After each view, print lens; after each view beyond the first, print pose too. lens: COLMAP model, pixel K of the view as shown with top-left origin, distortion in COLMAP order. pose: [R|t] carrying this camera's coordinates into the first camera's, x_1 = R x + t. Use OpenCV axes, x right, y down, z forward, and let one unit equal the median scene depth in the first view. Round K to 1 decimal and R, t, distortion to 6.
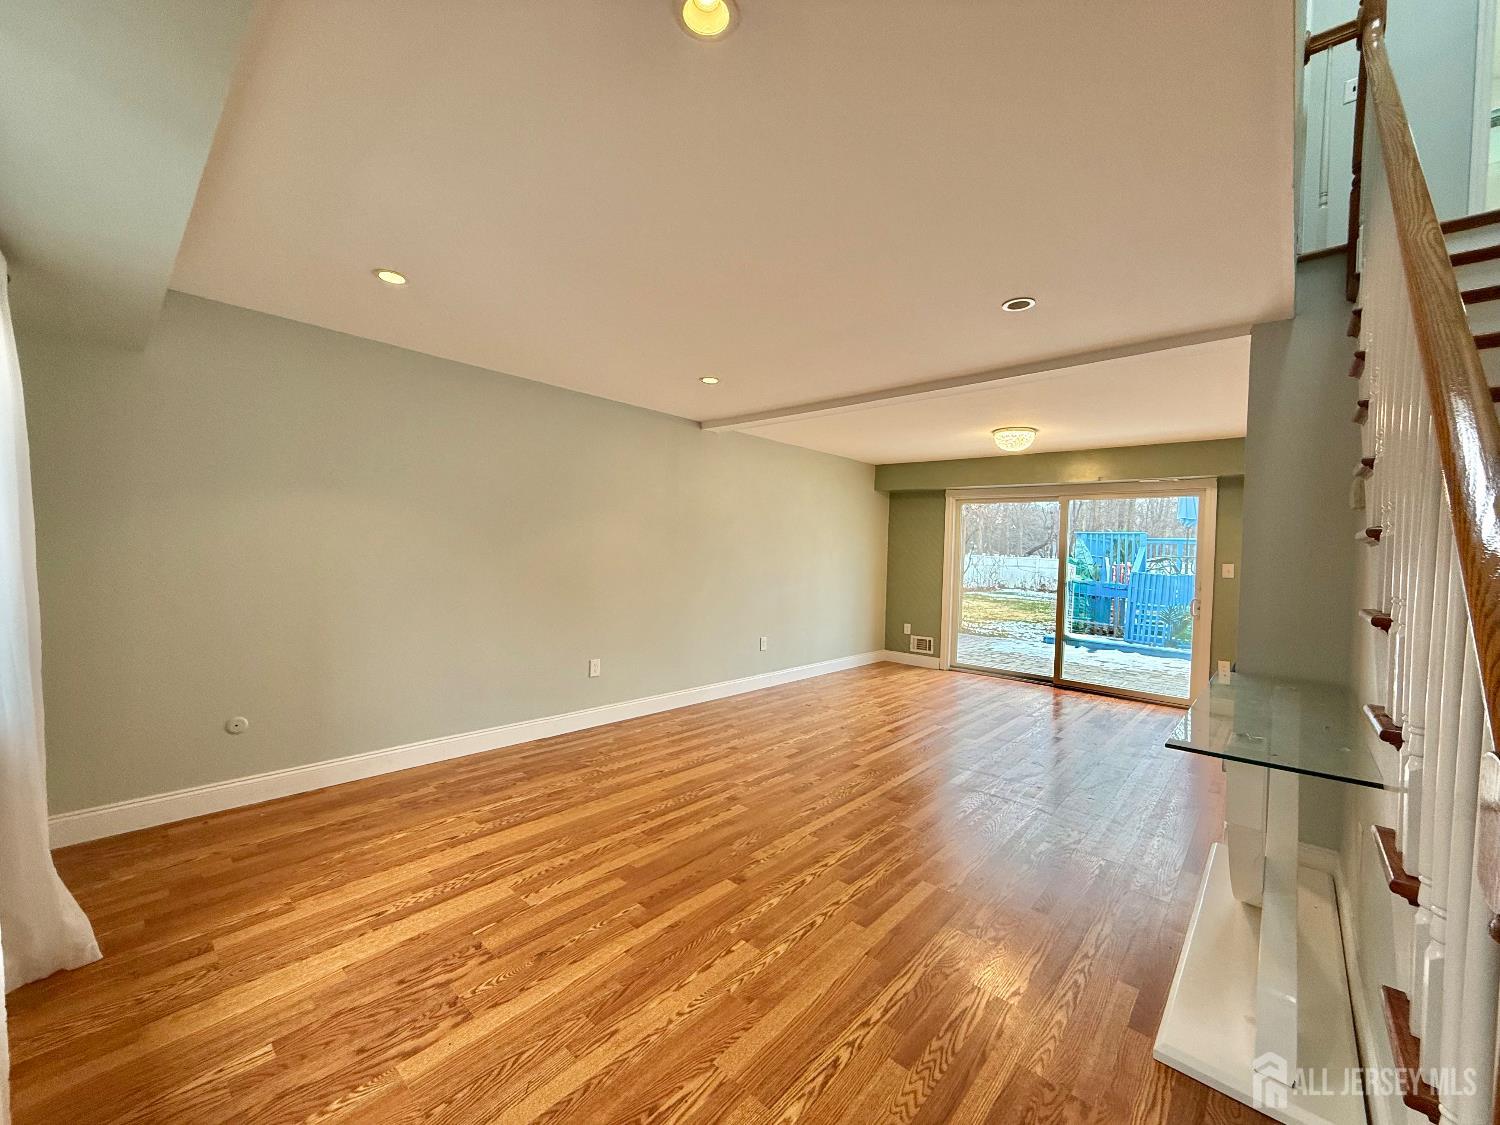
lens RADIAL K [[598.8, 0, 745.1], [0, 598.8, 560.5], [0, 0, 1]] dist [-0.000710, 0.000138]
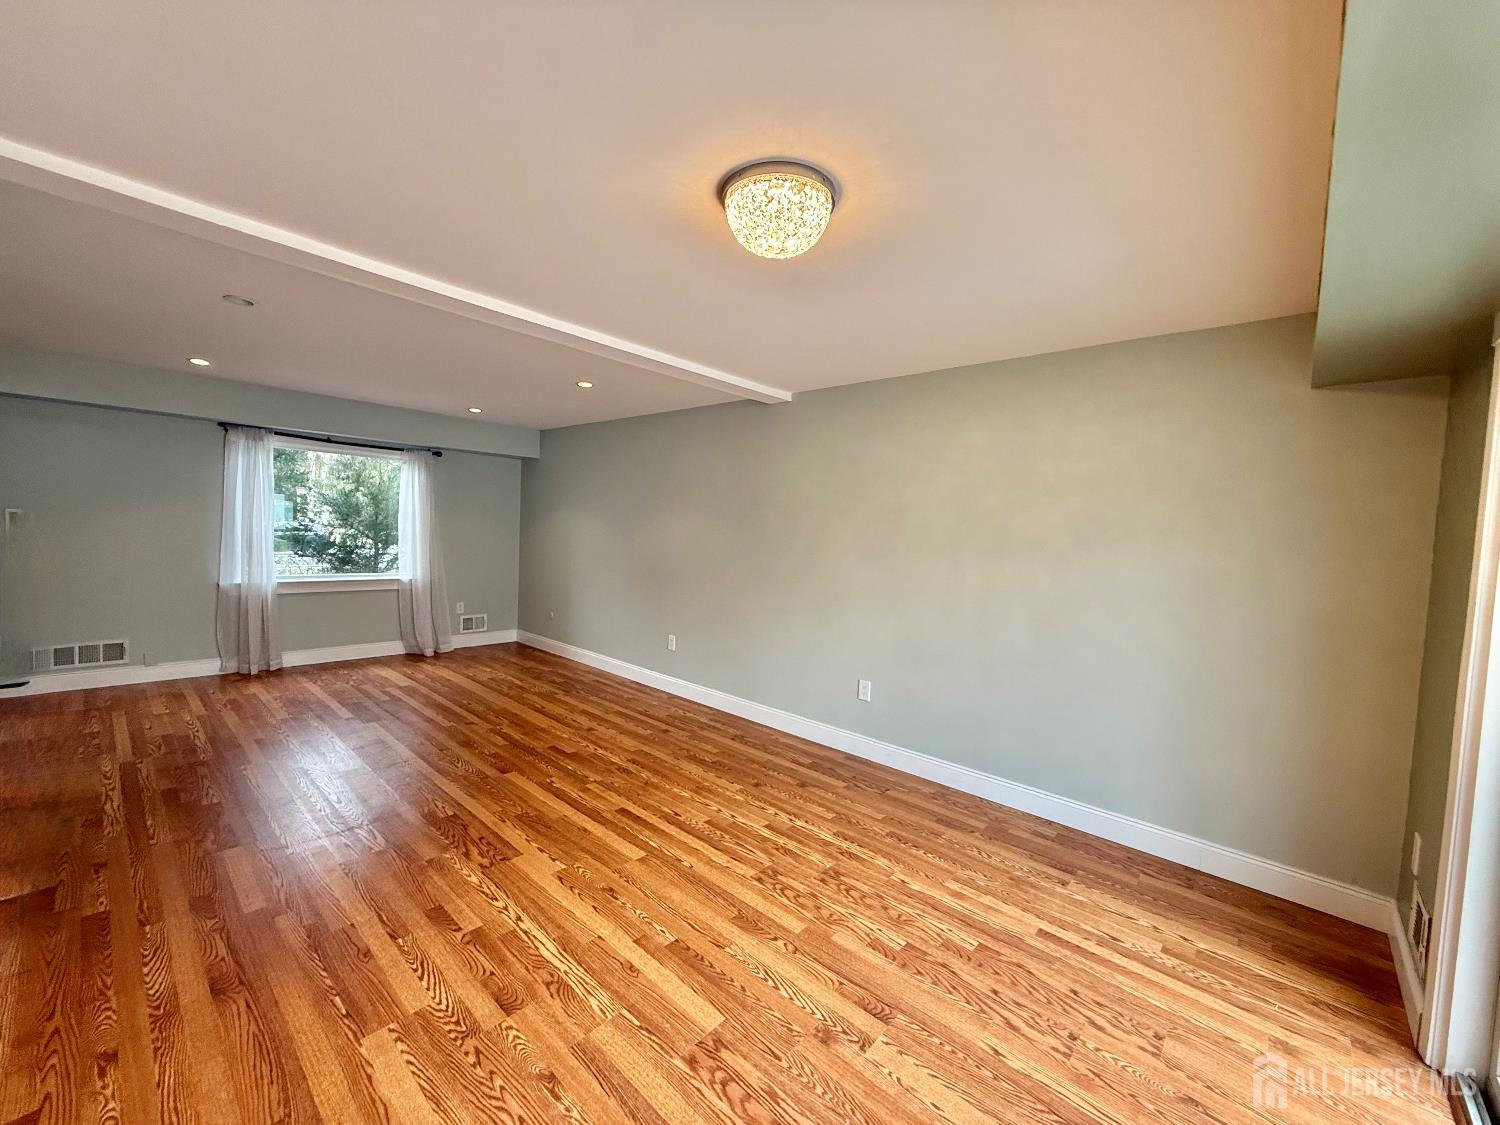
lens RADIAL K [[597.3, 0, 745.2], [0, 597.3, 560.9], [0, 0, 1]] dist [-0.000575, 0.000515]
pose [[-0.000476, 0.022551, -0.999746, 1.003617], [-0.061800, 0.997834, 0.022538, -0.016386], [0.998088, 0.061795, 0.000919, 1.247542]]
